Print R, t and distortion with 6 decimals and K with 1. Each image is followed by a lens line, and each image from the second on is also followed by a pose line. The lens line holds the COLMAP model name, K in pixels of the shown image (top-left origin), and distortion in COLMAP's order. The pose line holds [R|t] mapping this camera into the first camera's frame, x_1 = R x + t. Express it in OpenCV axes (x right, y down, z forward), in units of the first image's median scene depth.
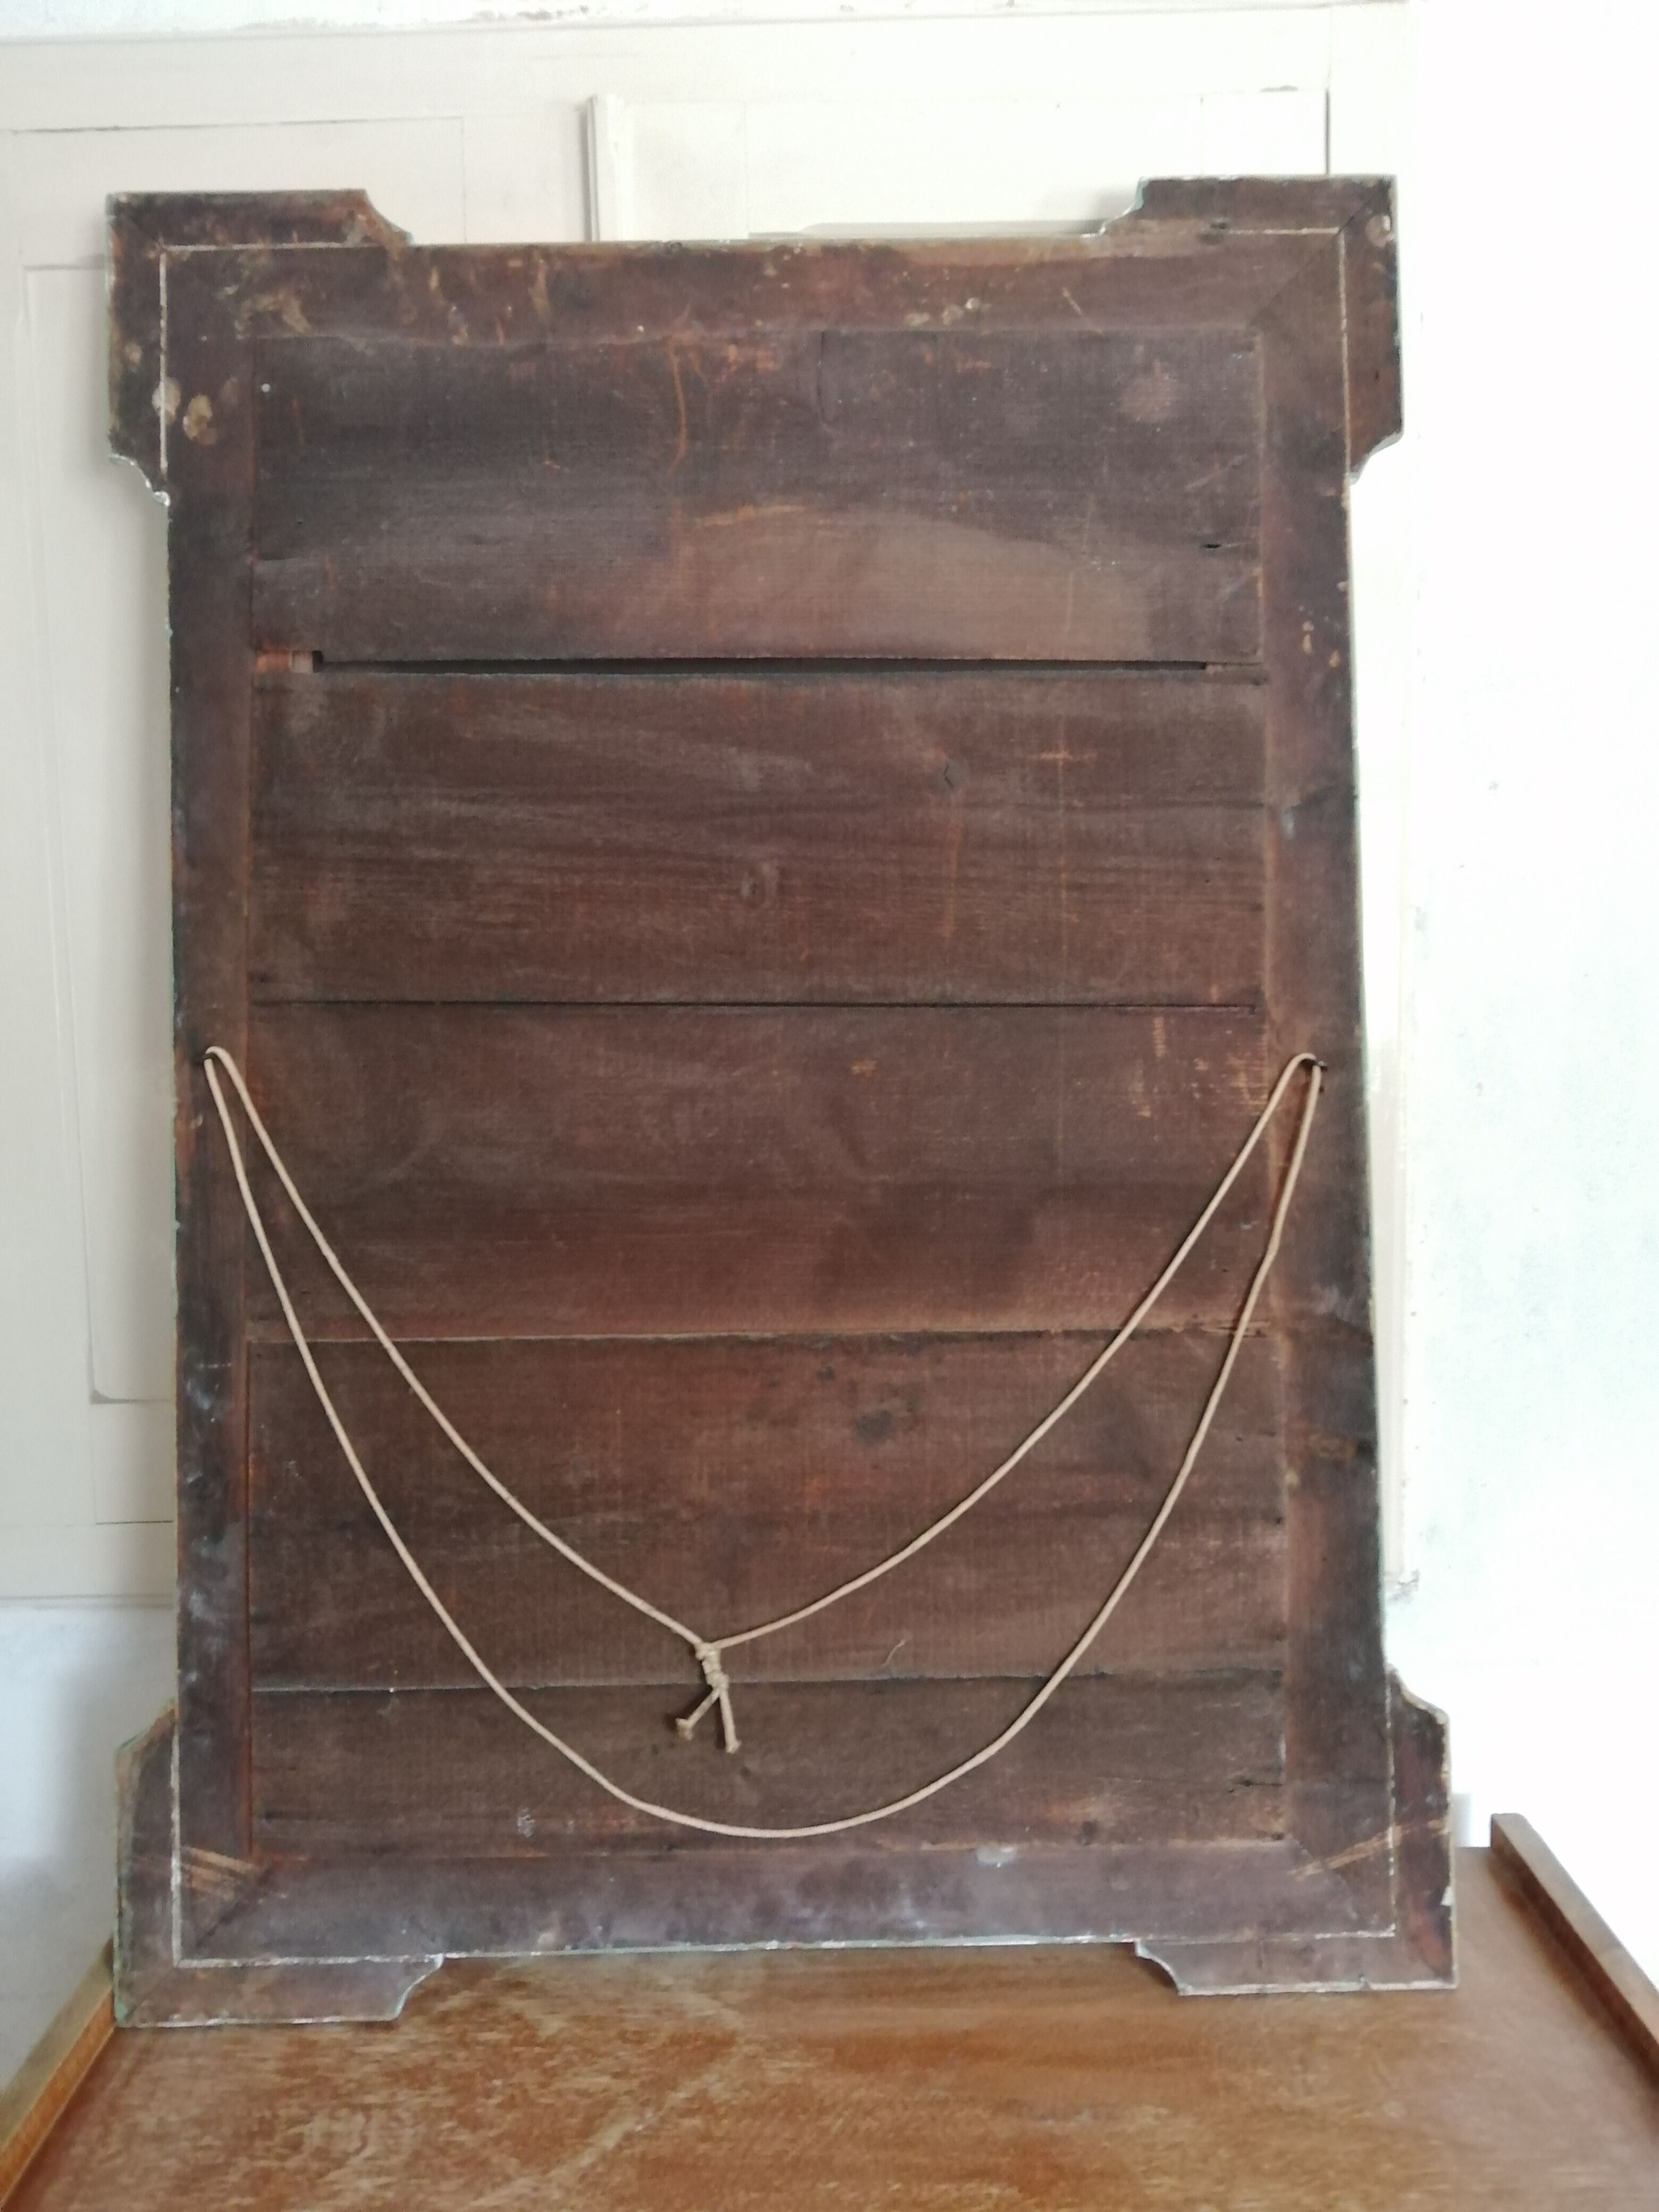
lens RADIAL K [[1742.9, 0, 849.4], [0, 1742.9, 1105.2], [0, 0, 1]] dist [0.064390, -0.128154]
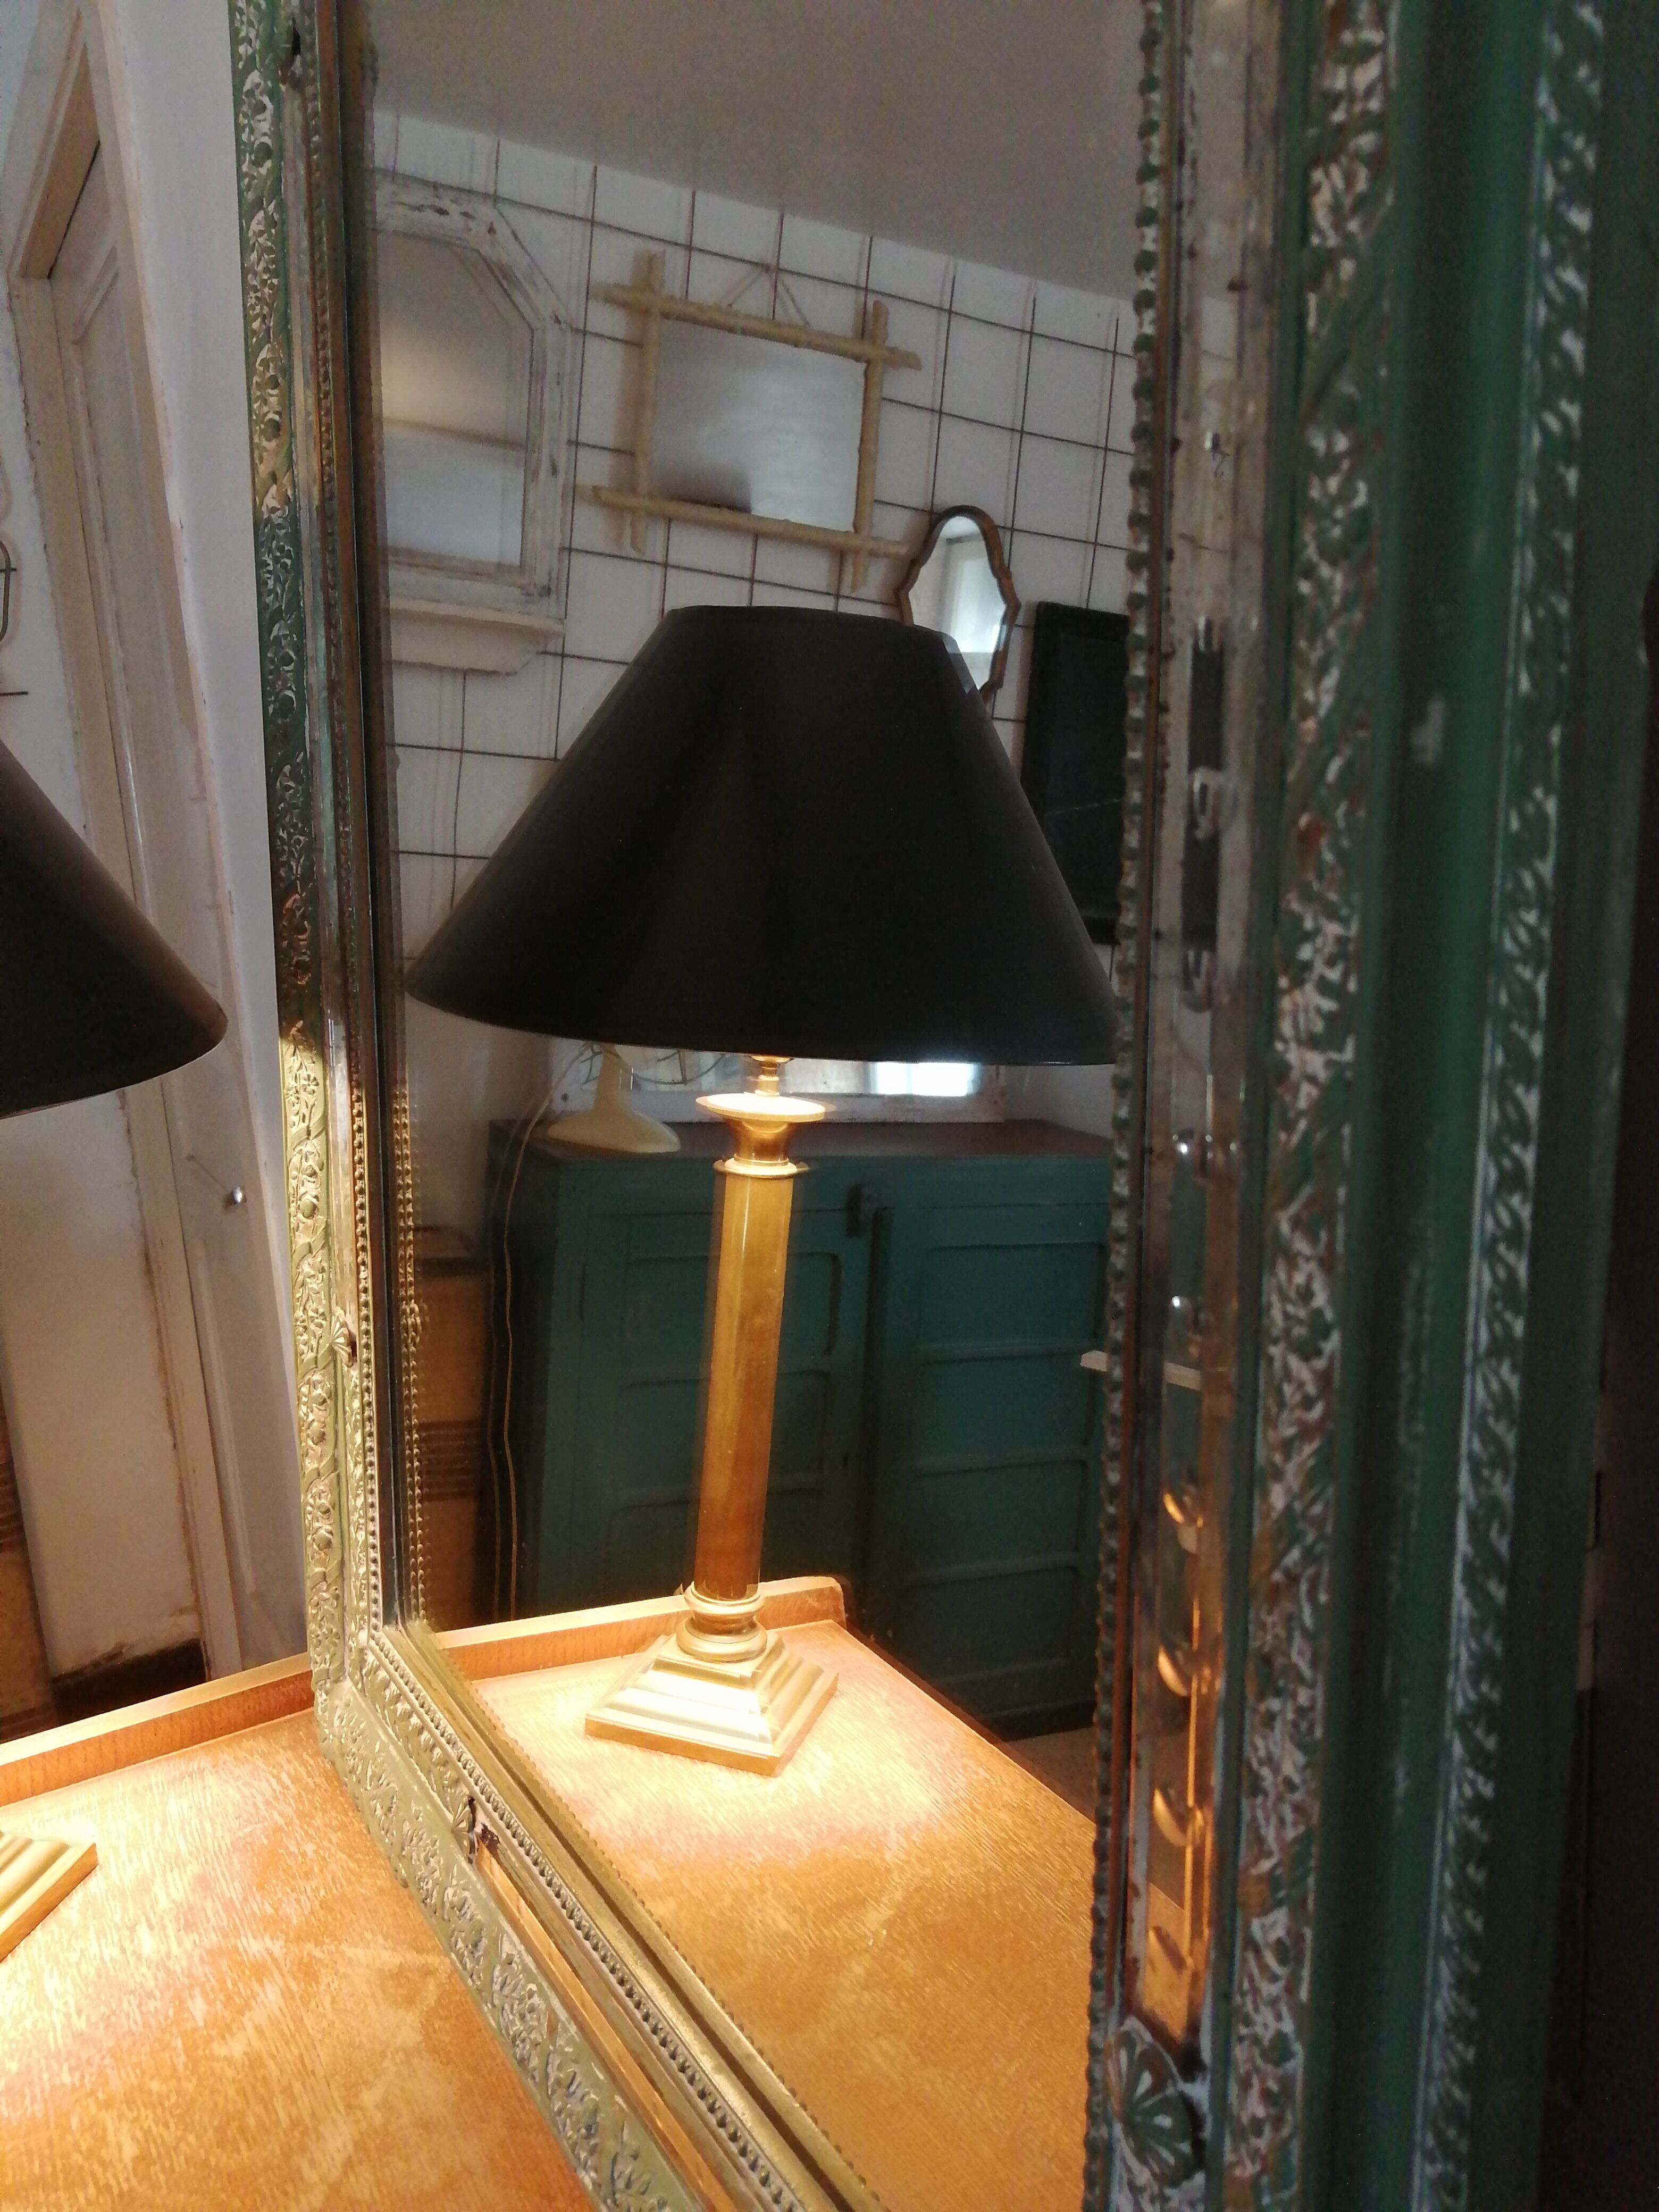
lens RADIAL K [[1767.2, 0, 840.1], [0, 1767.2, 1098.6], [0, 0, 1]] dist [0.000606, -0.015663]
pose [[0.493045, 0.159608, -0.855238, 0.547994], [-0.040921, 0.986194, 0.160457, 0.005105], [0.869041, -0.044115, 0.492769, 0.916635]]
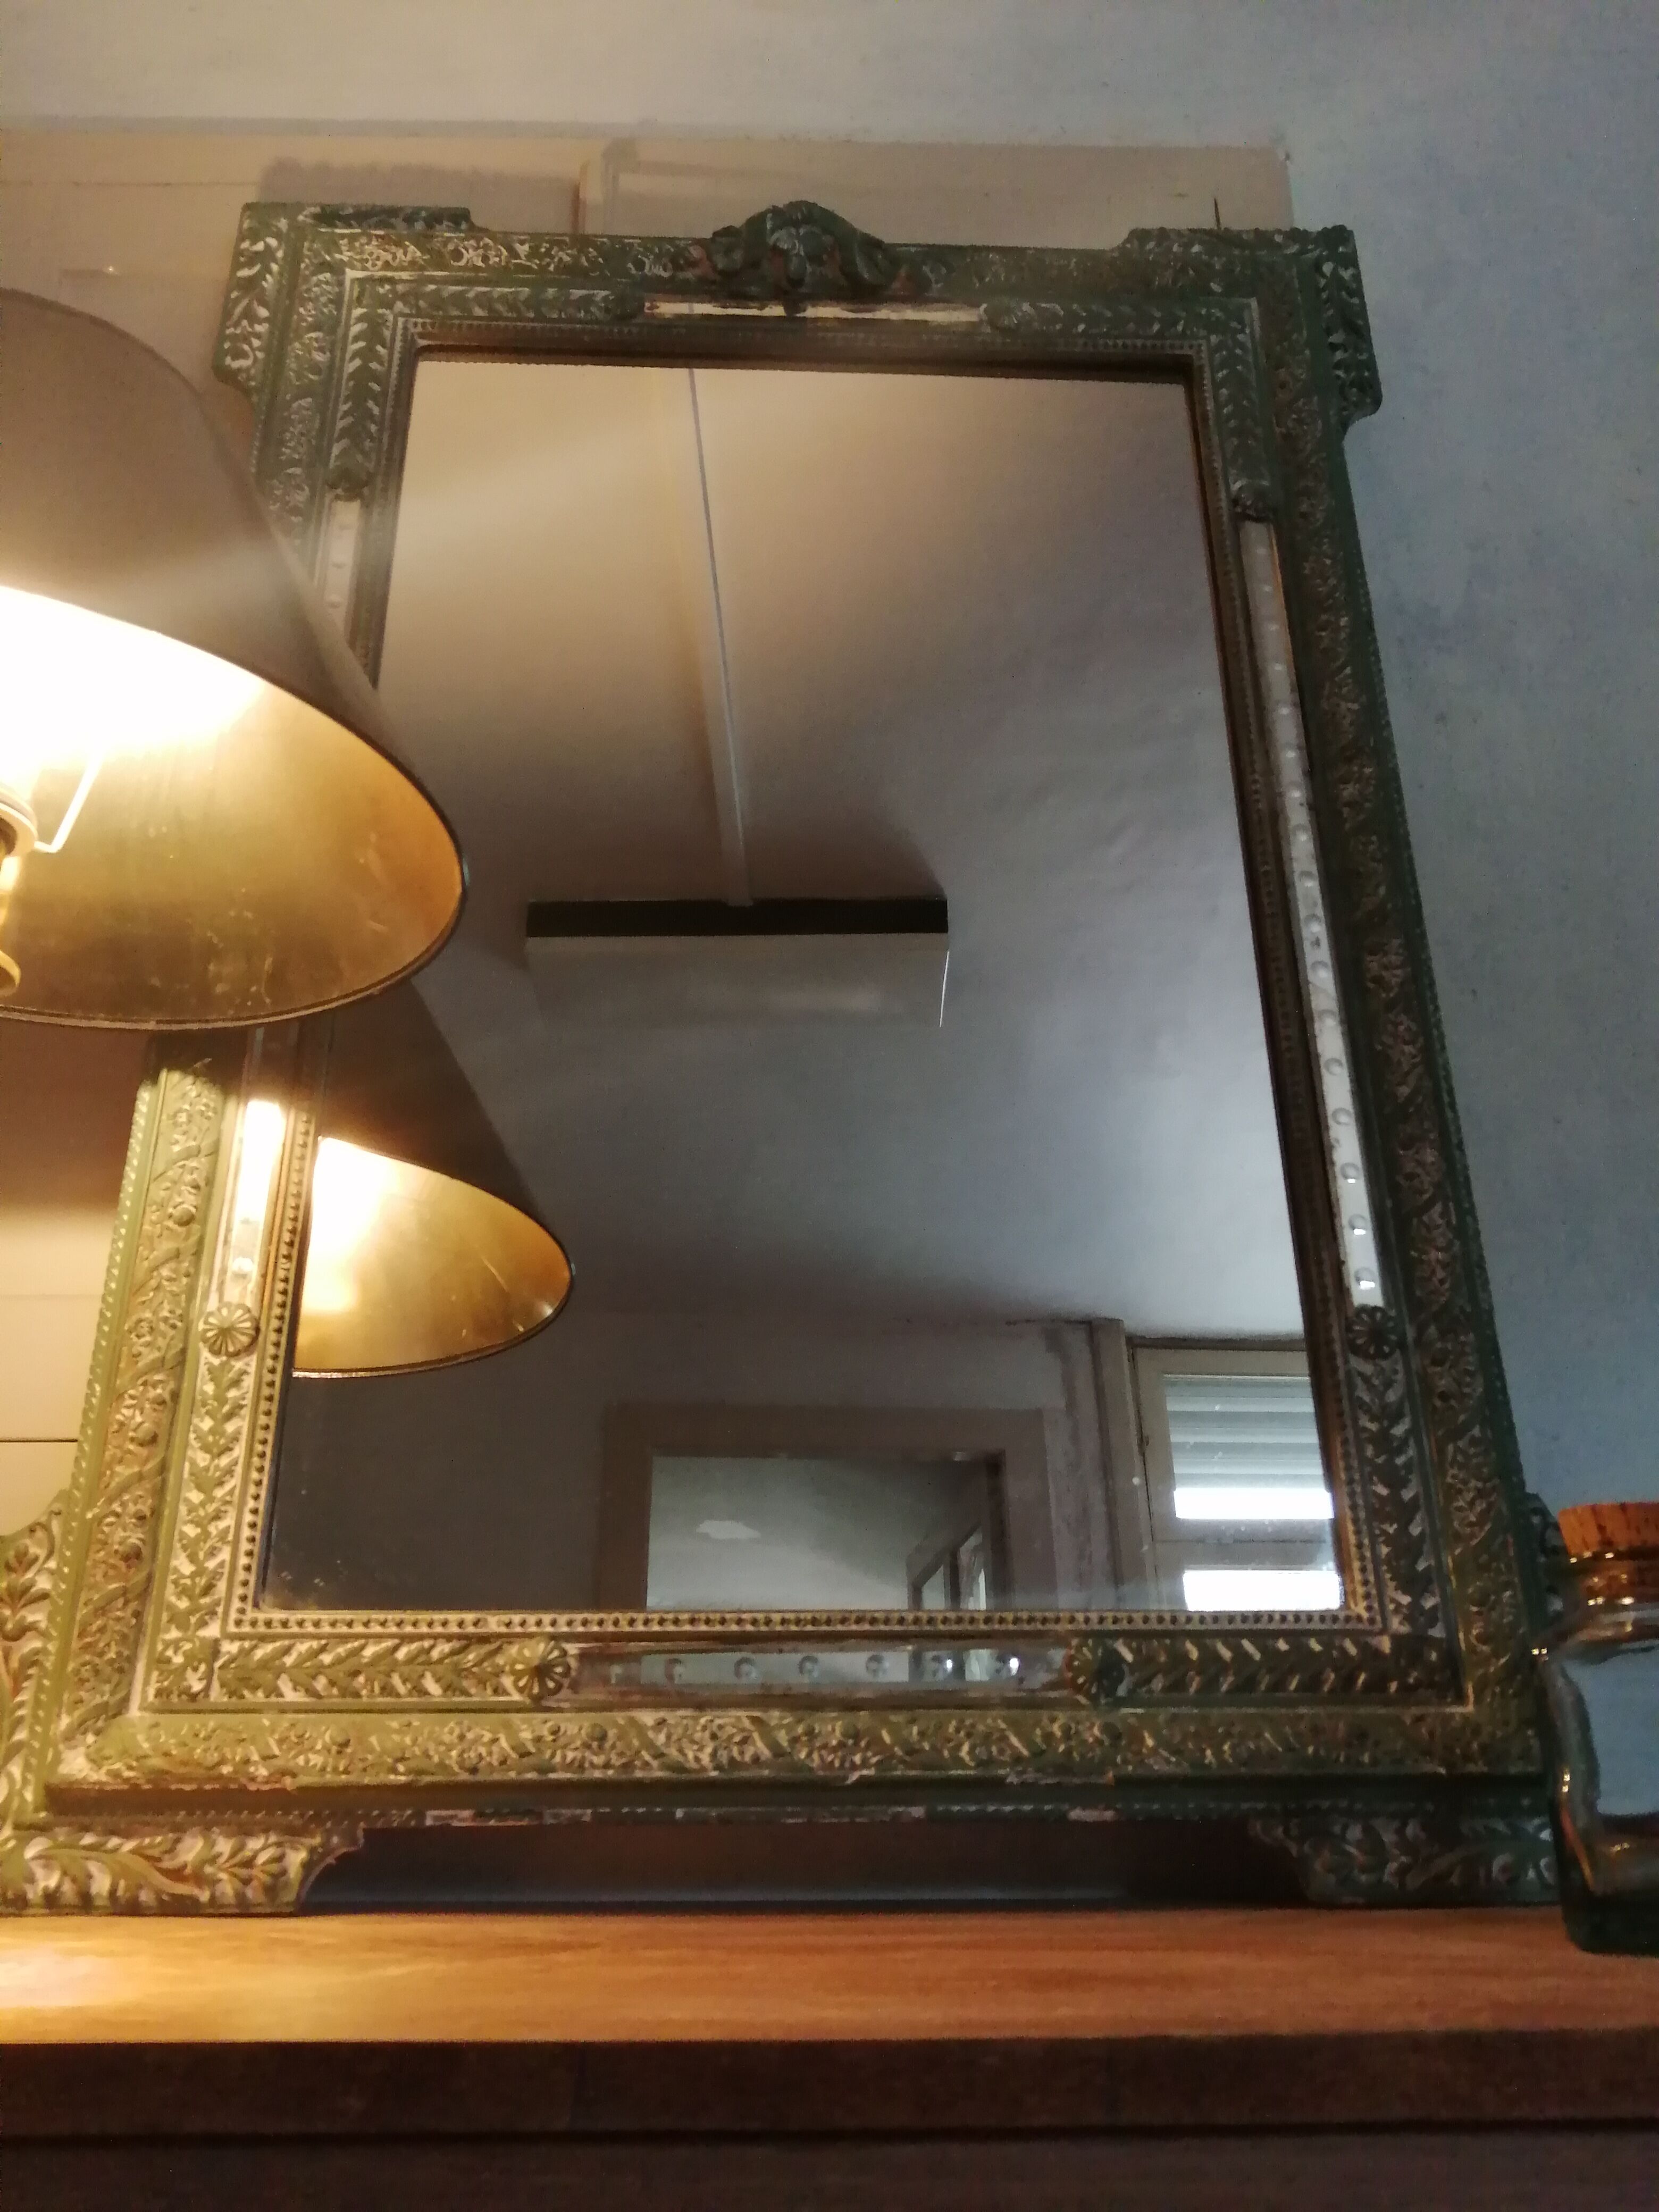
lens RADIAL K [[1751.5, 0, 840.3], [0, 1751.5, 1102.0], [0, 0, 1]] dist [0.068171, -0.147650]
pose [[0.999389, 0.021842, 0.027271, 0.003251], [-0.007045, 0.890457, -0.455013, 0.570272], [-0.034222, 0.454543, 0.890067, 0.257580]]
